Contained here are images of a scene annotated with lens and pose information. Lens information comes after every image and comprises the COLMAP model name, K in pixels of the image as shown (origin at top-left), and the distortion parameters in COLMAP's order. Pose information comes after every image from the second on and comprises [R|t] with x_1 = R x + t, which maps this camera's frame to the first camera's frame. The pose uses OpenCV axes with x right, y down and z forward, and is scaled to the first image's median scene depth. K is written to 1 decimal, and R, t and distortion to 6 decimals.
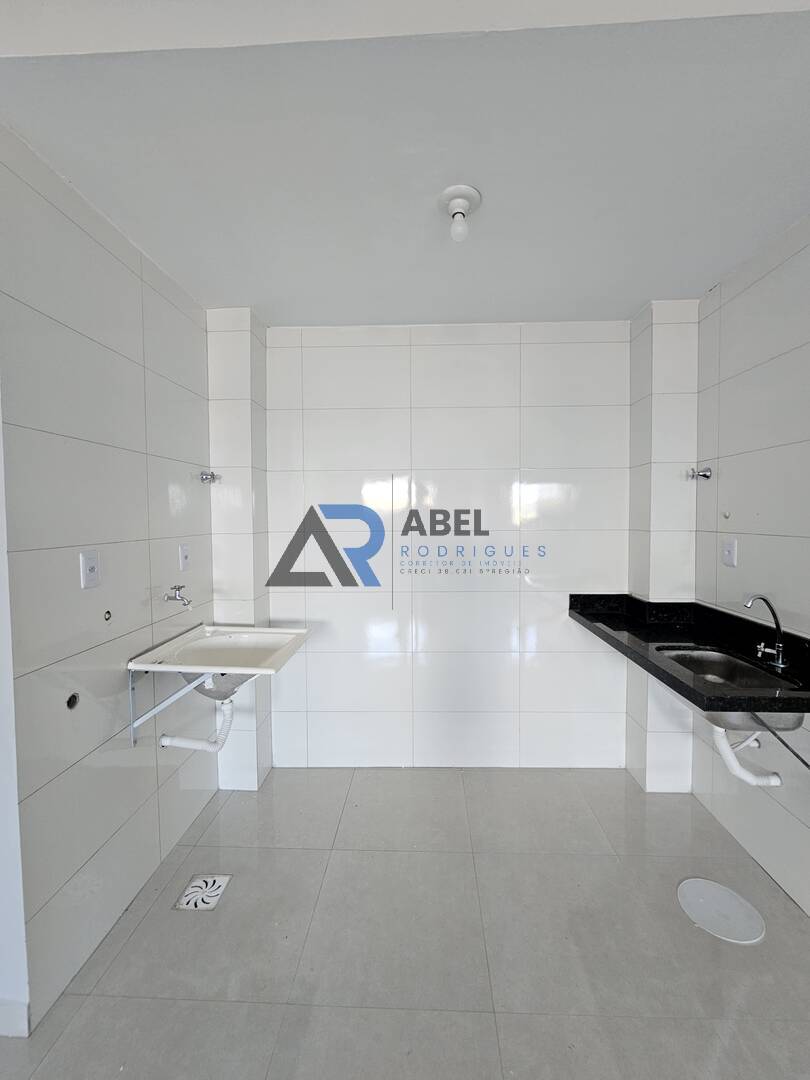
lens RADIAL K [[443.4, 0, 408.7], [0, 443.4, 532.3], [0, 0, 1]] dist [-0.000722, -0.000955]
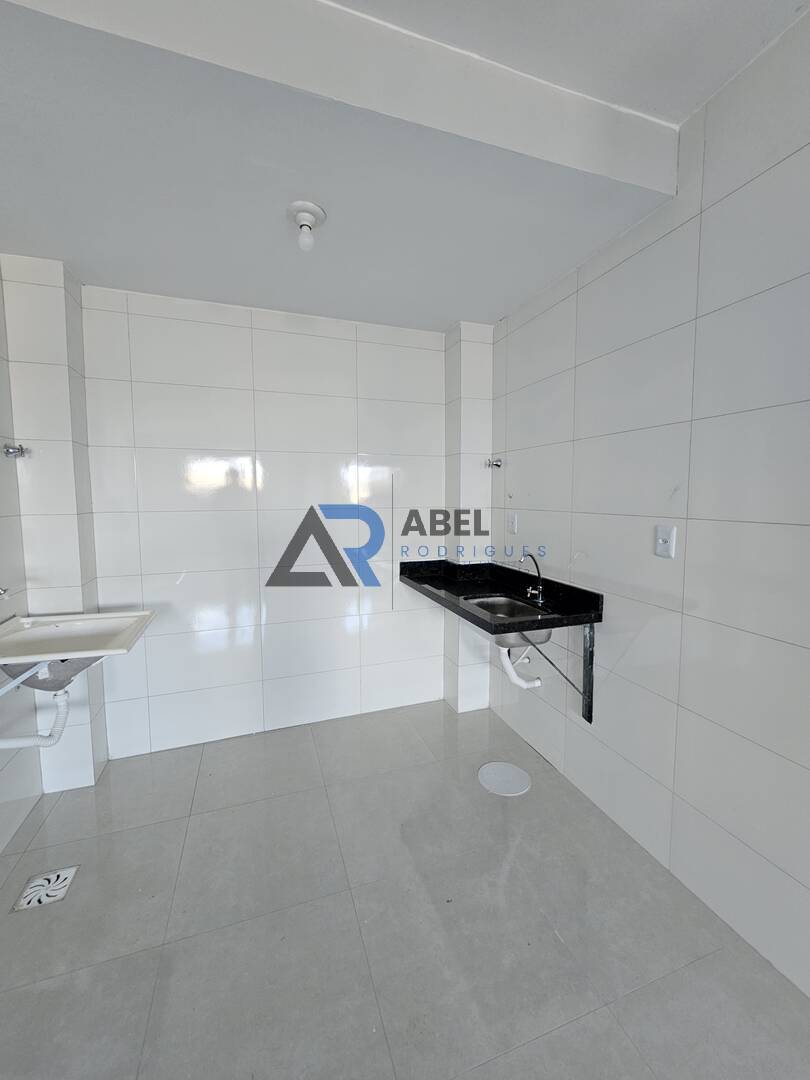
lens RADIAL K [[443.4, 0, 404.1], [0, 443.4, 535.9], [0, 0, 1]] dist [-0.000722, -0.000955]
pose [[0.933975, -0.029409, 0.356126, -0.053175], [0.010165, 0.998391, 0.055788, 0.004211], [-0.357194, -0.048484, 0.932771, -0.119975]]
